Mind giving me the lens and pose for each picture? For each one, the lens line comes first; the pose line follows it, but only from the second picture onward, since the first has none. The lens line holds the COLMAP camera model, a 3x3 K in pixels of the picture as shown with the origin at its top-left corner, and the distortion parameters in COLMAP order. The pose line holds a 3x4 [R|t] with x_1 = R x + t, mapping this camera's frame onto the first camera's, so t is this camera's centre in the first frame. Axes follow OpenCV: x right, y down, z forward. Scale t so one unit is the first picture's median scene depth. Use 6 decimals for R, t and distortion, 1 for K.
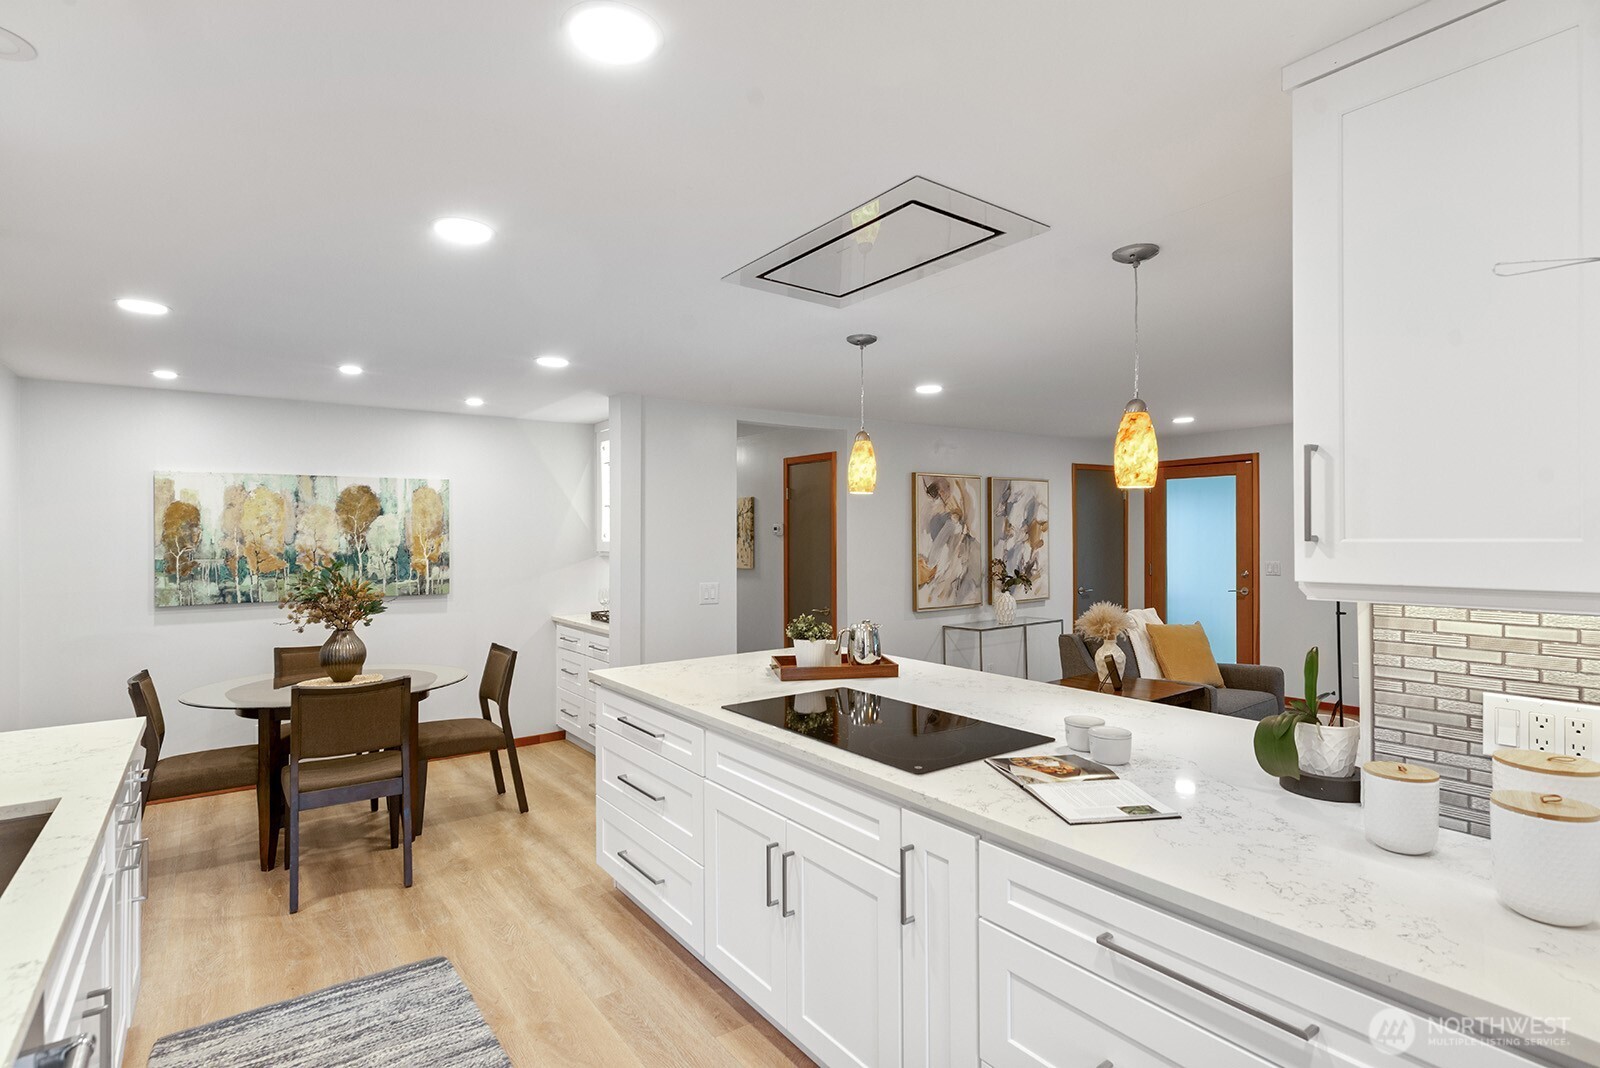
lens RADIAL K [[786.5, 0, 800.2], [0, 786.5, 519.5], [0, 0, 1]] dist [-0.002231, -0.000426]
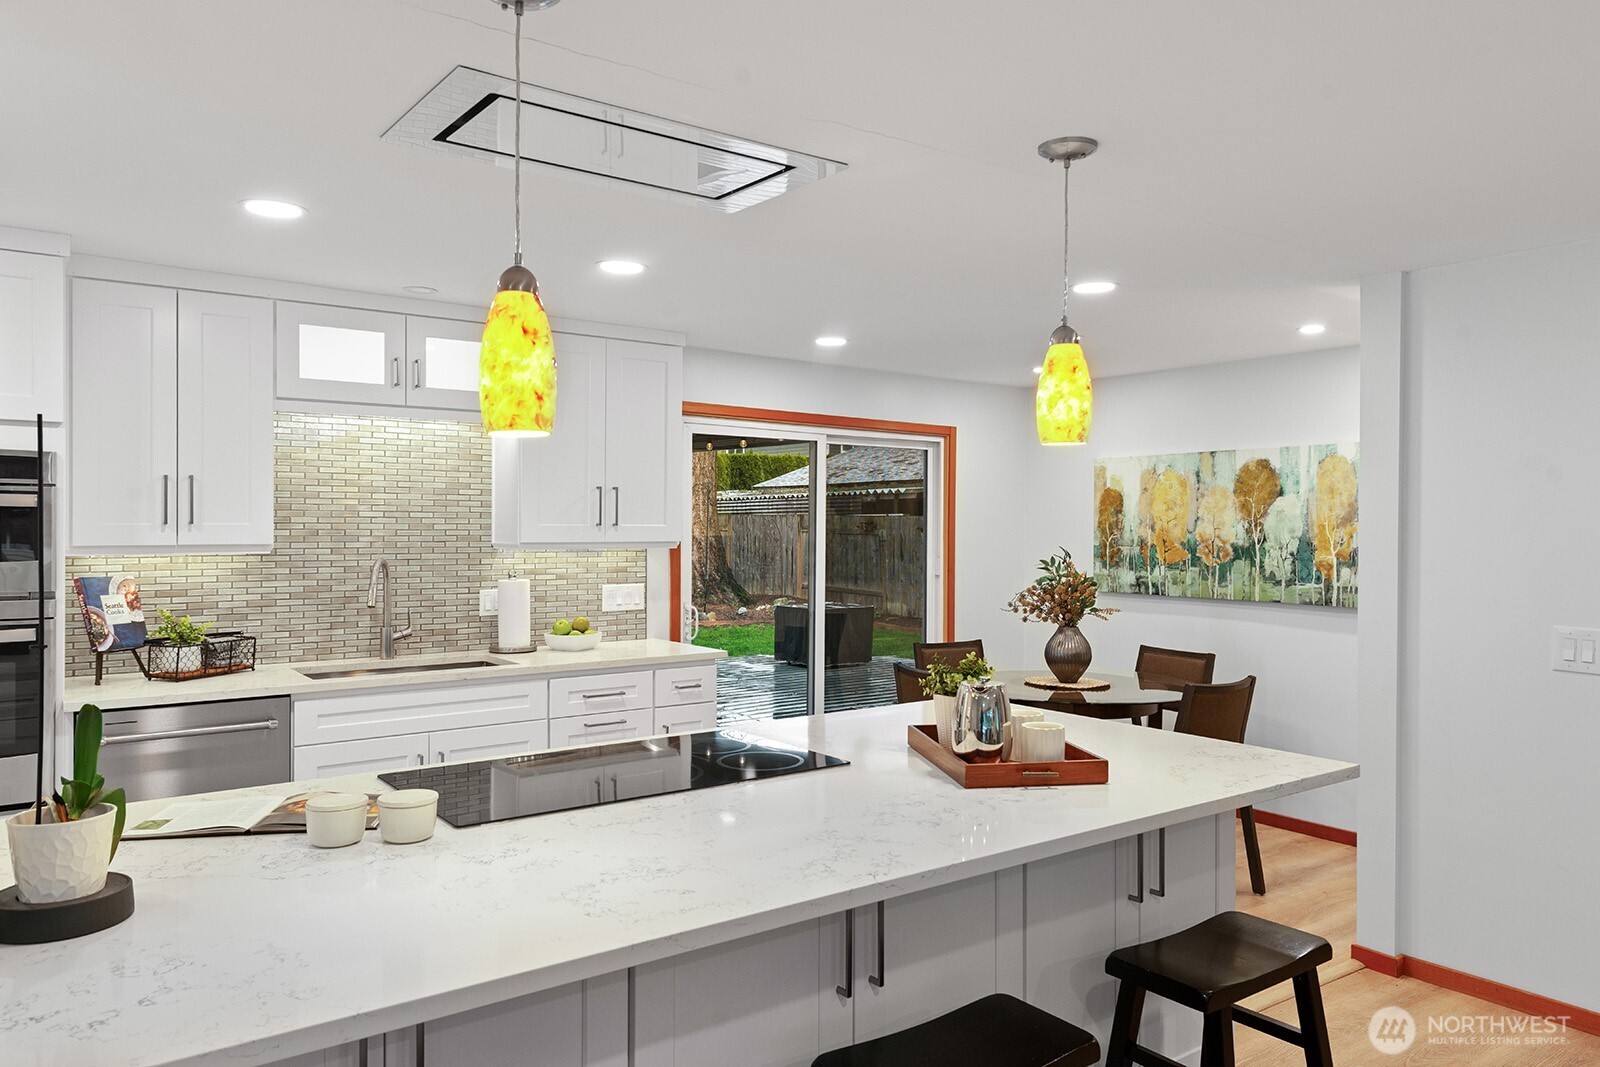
lens RADIAL K [[1119.2, 0, 800.8], [0, 1119.2, 538.4], [0, 0, 1]] dist [0.046301, 0.000870]
pose [[-0.000453, 0.015545, -0.999879, 0.581986], [0.012144, 0.999806, 0.015539, 0.013083], [0.999926, -0.012136, -0.000641, 0.551062]]
